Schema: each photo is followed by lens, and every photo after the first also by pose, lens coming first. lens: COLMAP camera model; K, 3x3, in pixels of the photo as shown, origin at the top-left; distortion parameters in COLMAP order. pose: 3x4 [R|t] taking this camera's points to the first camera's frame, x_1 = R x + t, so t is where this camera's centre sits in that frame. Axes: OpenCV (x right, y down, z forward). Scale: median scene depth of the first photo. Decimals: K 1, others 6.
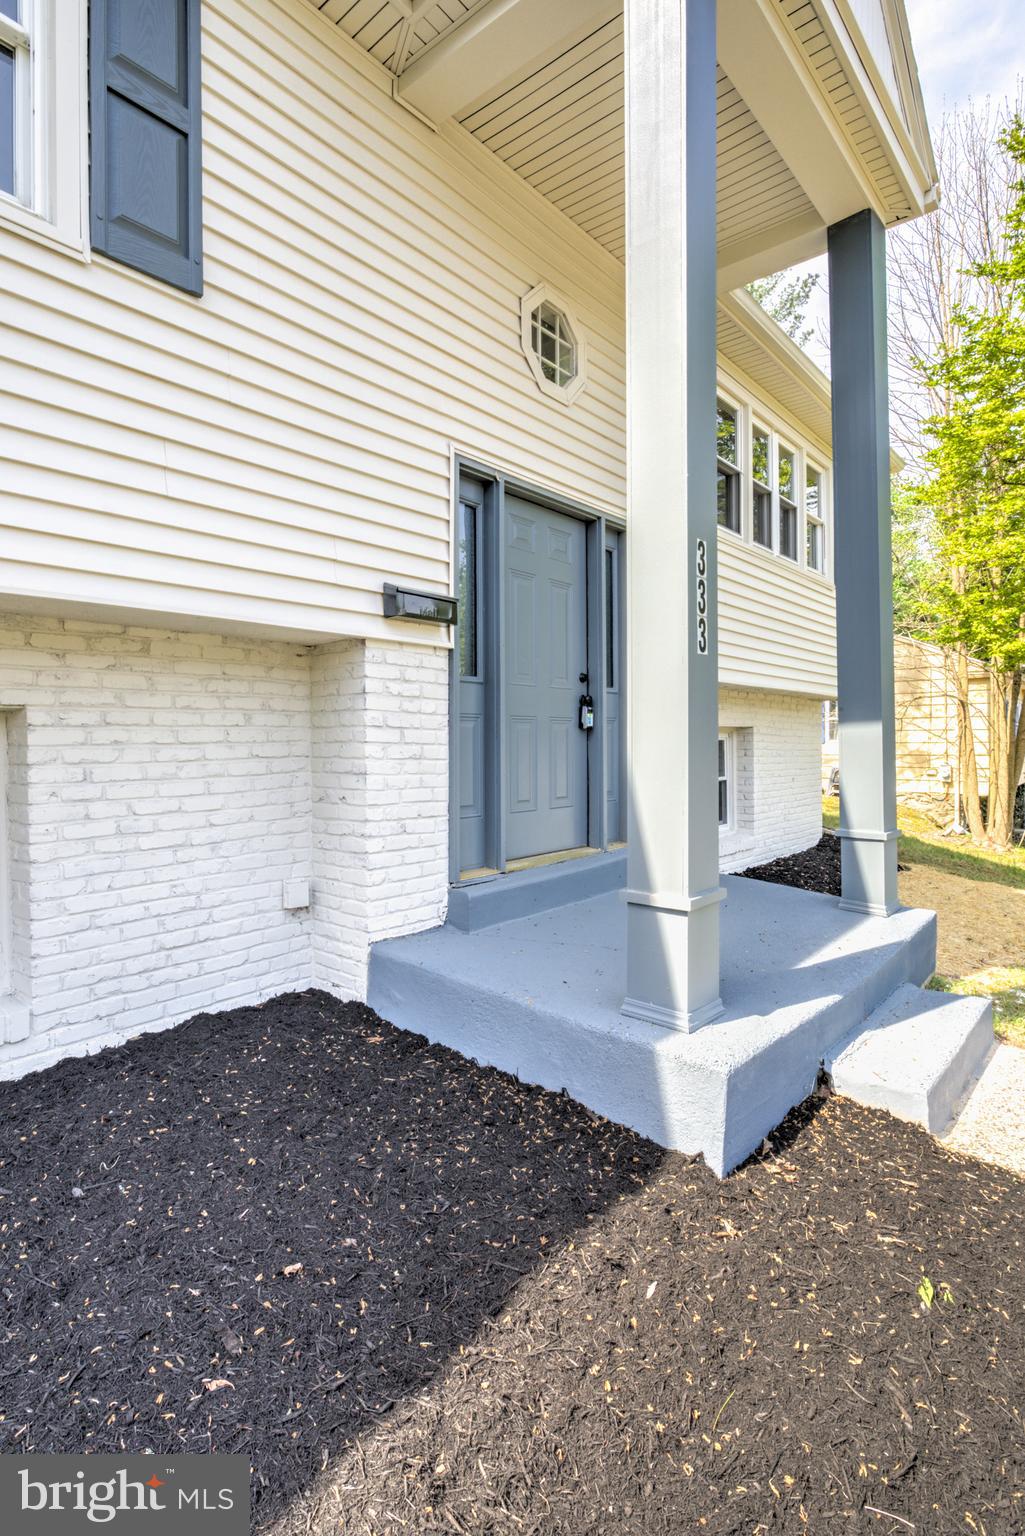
lens RADIAL K [[773.1, 0, 501.0], [0, 773.1, 754.6], [0, 0, 1]] dist [-0.007182, 0.003589]
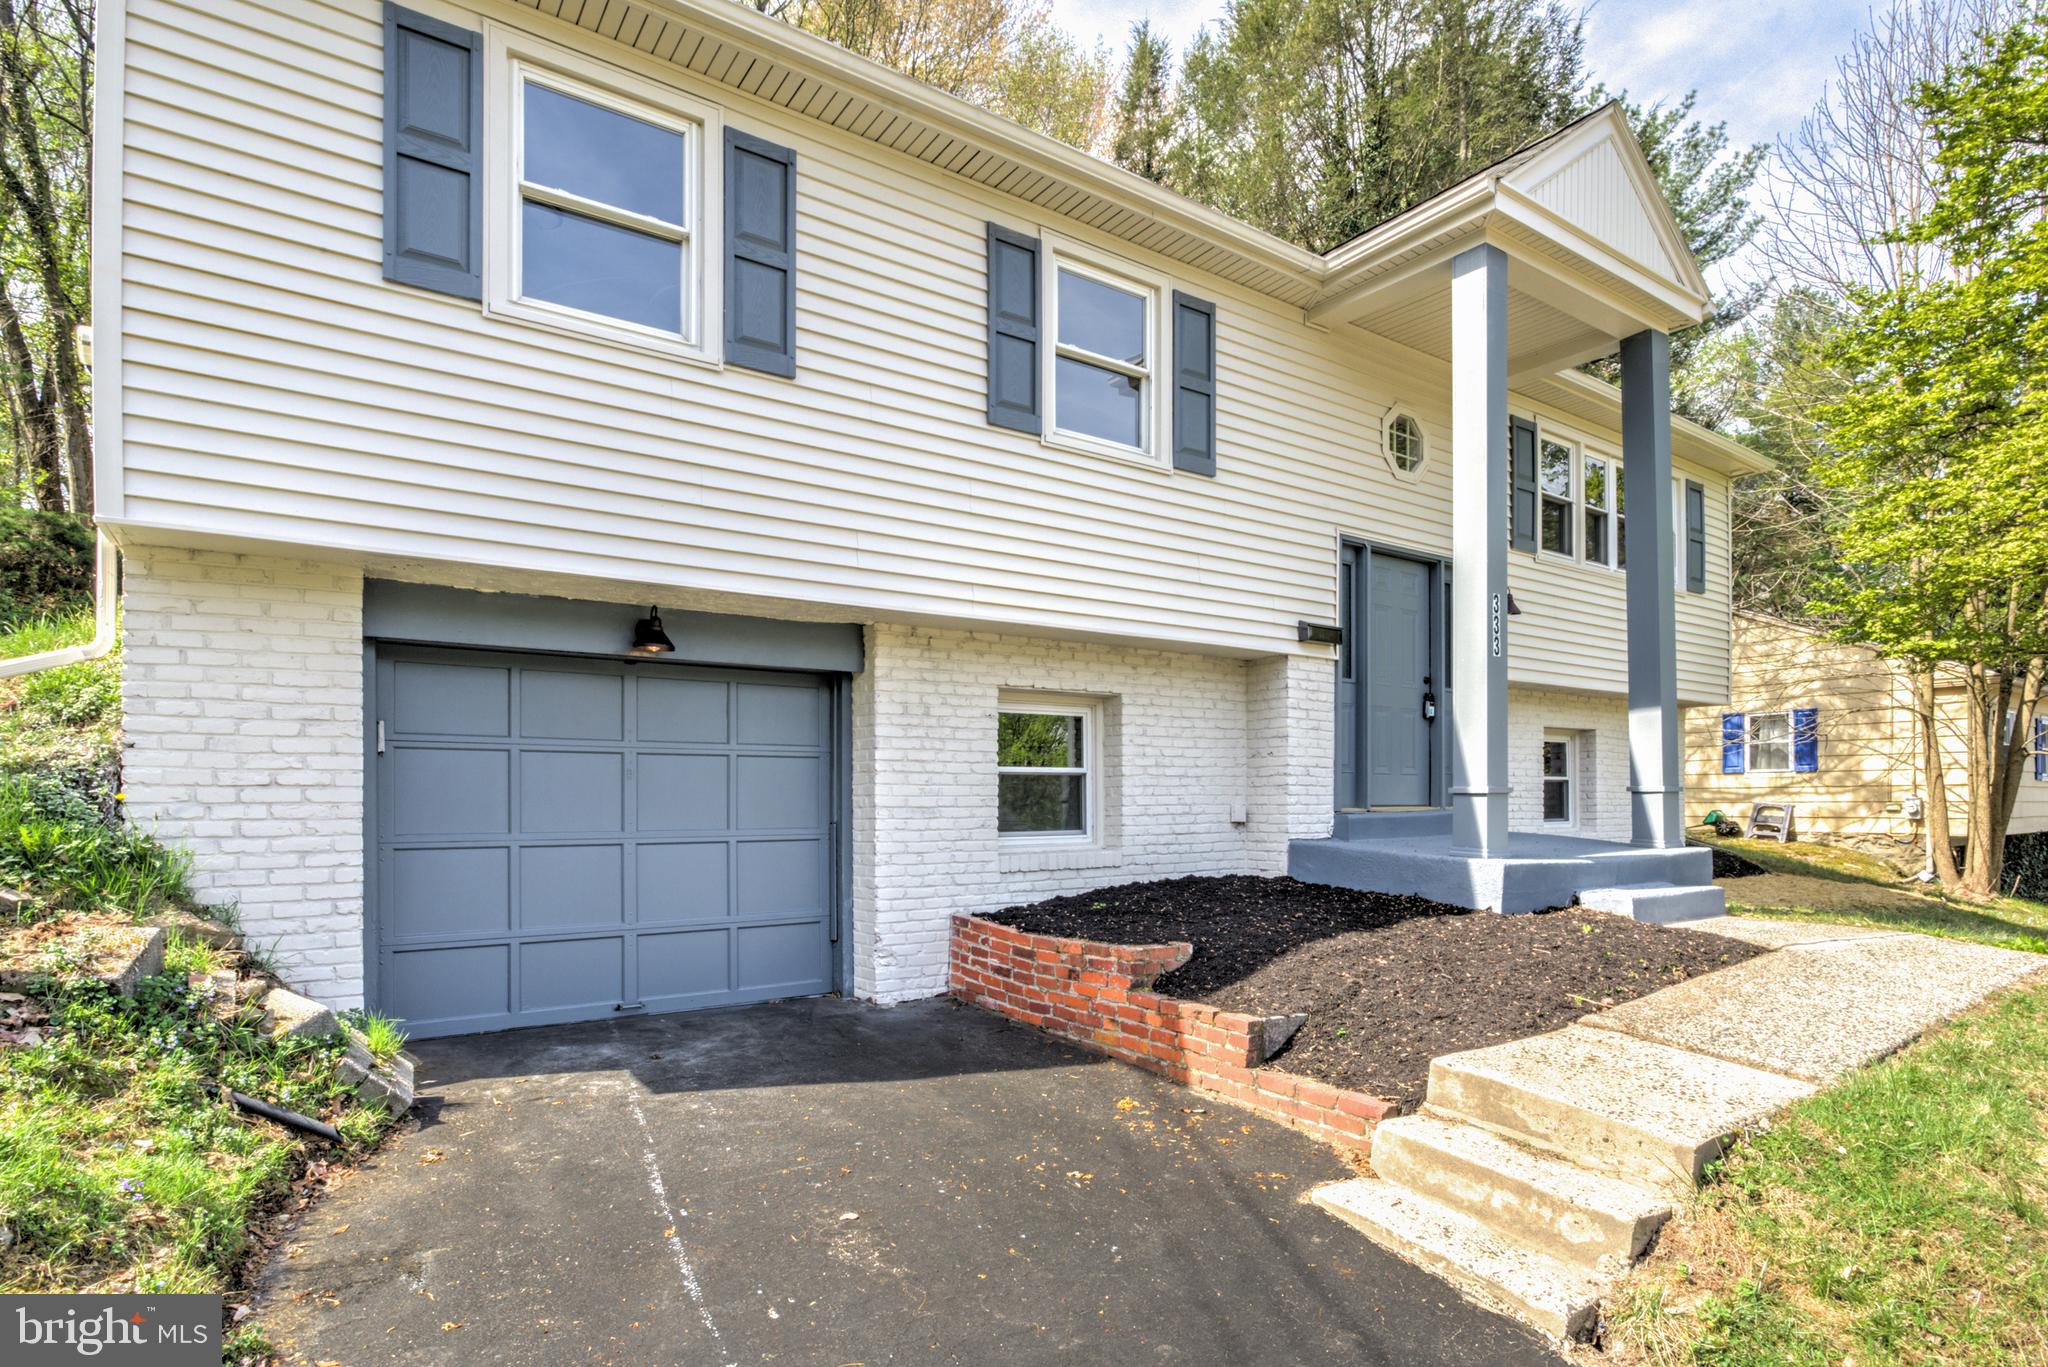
lens RADIAL K [[1030.8, 0, 1025.9], [0, 1030.8, 807.0], [0, 0, 1]] dist [-0.007182, 0.003589]
pose [[0.966169, 0.004747, -0.257868, -0.132103], [-0.007366, 0.999931, -0.009192, 0.181194], [0.257806, 0.010780, 0.966136, -1.150129]]
